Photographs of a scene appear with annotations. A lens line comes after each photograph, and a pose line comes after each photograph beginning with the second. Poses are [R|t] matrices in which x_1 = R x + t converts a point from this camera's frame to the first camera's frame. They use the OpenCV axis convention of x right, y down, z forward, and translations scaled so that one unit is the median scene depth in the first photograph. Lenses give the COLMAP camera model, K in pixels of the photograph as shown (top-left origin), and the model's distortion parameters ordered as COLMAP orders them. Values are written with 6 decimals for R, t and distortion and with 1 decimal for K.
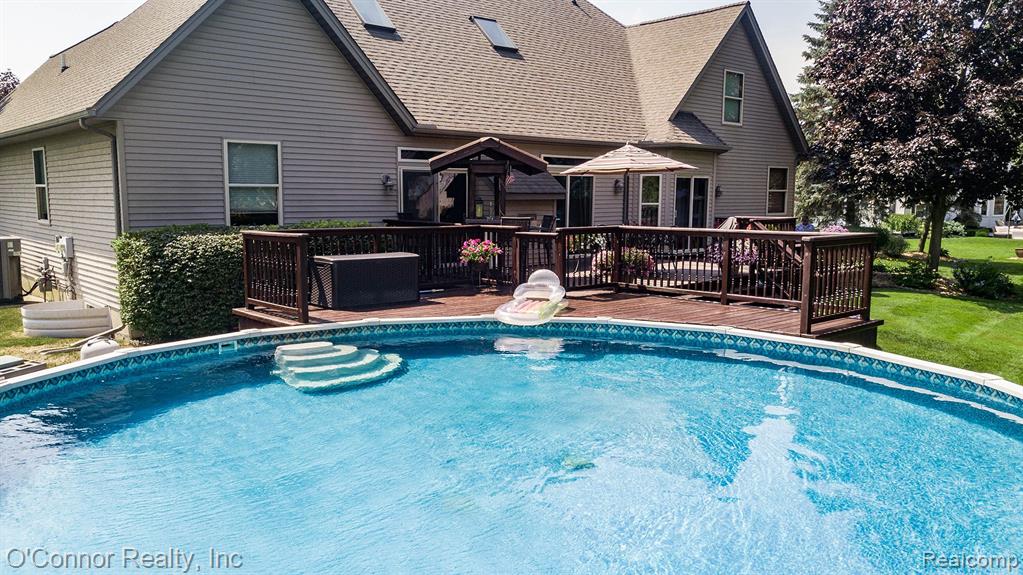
lens RADIAL K [[794.6, 0, 492.0], [0, 794.6, 288.6], [0, 0, 1]] dist [-0.000300, 0.000009]
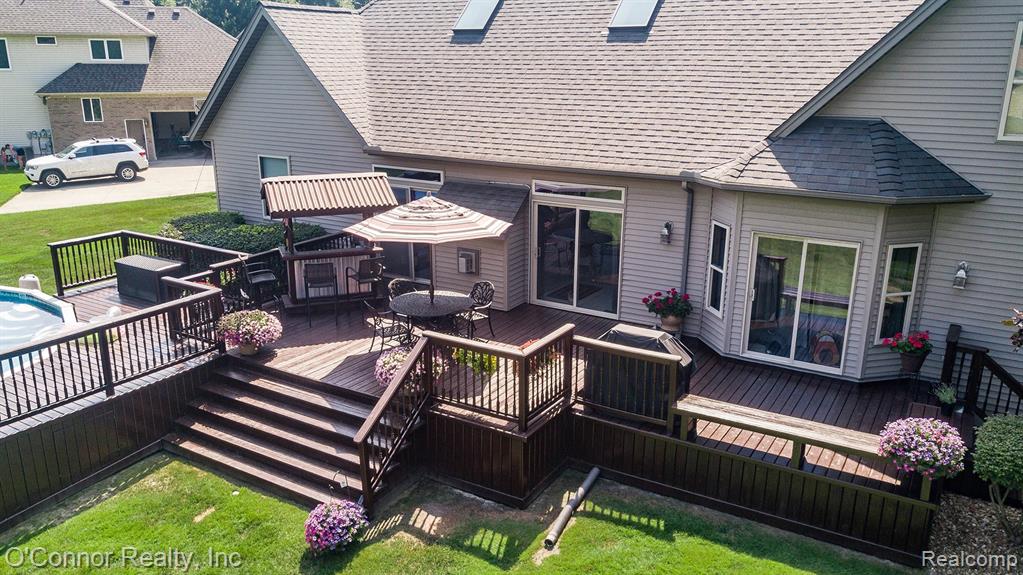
lens RADIAL K [[786.5, 0, 506.5], [0, 786.5, 288.7], [0, 0, 1]] dist [-0.003784, -0.000865]
pose [[0.300669, 0.265028, -0.916165, 1.041511], [-0.115505, 0.963662, 0.240861, -0.318780], [0.946708, 0.033402, 0.320355, 0.910449]]
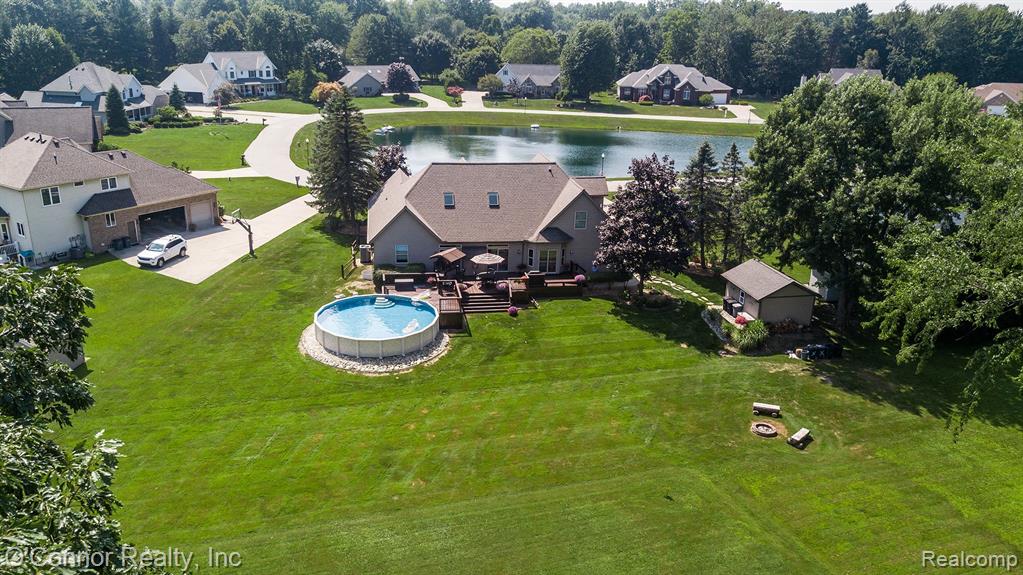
lens RADIAL K [[783.9, 0, 505.4], [0, 783.9, 290.7], [0, 0, 1]] dist [0.010540, -0.003998]
pose [[0.849887, 0.194784, -0.489643, 2.404956], [-0.087778, 0.968524, 0.232928, -1.005599], [0.519602, -0.154983, 0.840235, -2.474132]]
